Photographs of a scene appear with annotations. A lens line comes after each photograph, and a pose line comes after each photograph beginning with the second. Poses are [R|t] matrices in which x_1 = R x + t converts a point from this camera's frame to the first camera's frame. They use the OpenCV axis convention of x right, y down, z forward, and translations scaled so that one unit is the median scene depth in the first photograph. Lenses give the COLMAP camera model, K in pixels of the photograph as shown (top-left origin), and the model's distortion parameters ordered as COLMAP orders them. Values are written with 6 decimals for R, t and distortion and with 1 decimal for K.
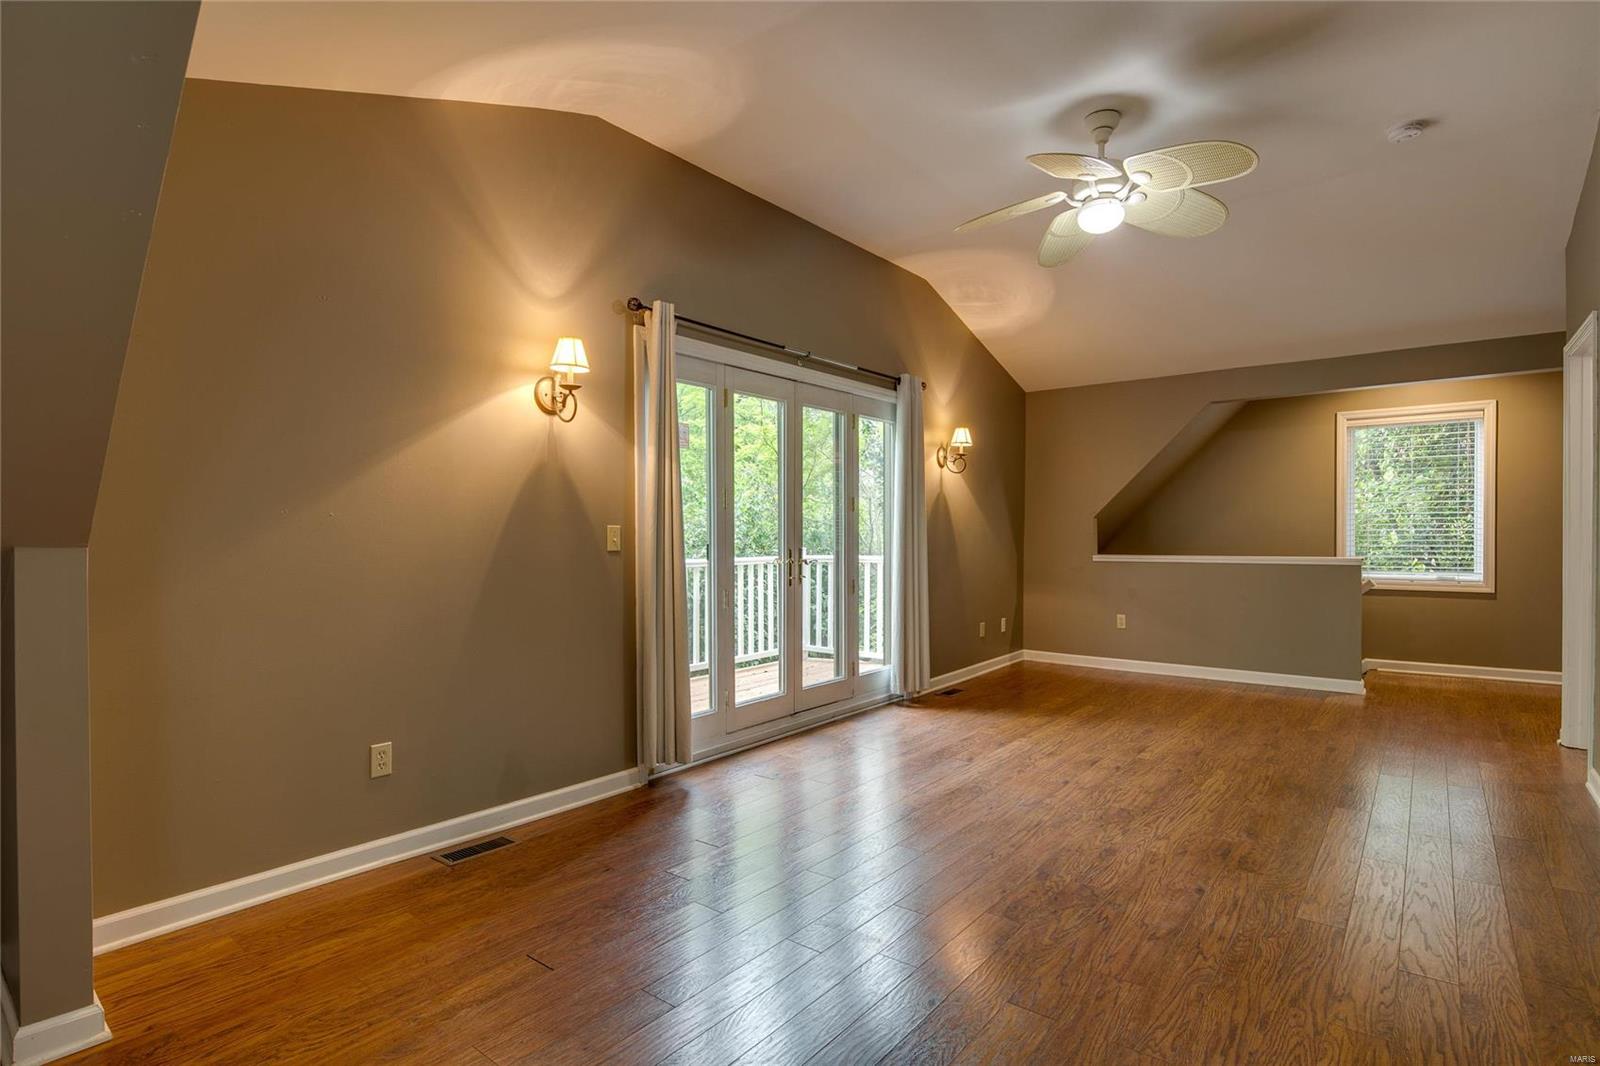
lens RADIAL K [[787.6, 0, 801.9], [0, 787.6, 535.4], [0, 0, 1]] dist [0.001604, 0.000188]
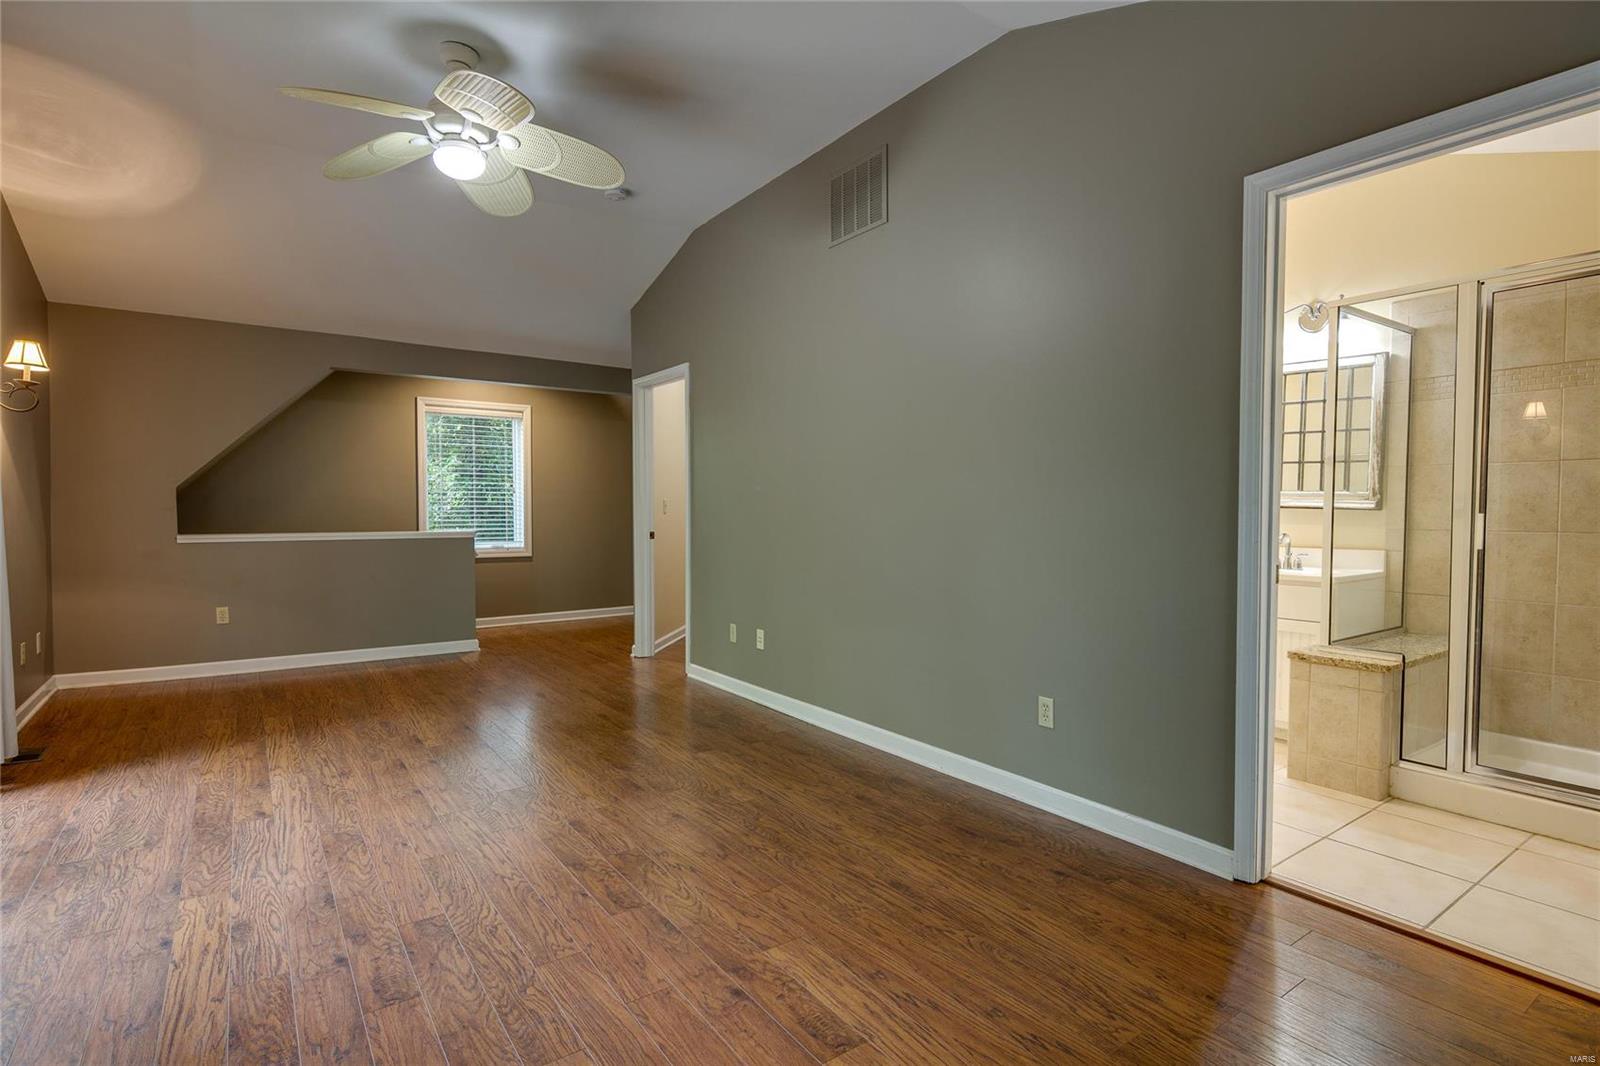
lens RADIAL K [[787.6, 0, 806.4], [0, 787.6, 531.4], [0, 0, 1]] dist [0.001604, 0.000188]
pose [[0.290586, -0.022373, 0.956587, -0.292600], [-0.000897, 0.999720, 0.023655, 0.002241], [-0.956848, -0.007732, 0.290485, 0.262105]]
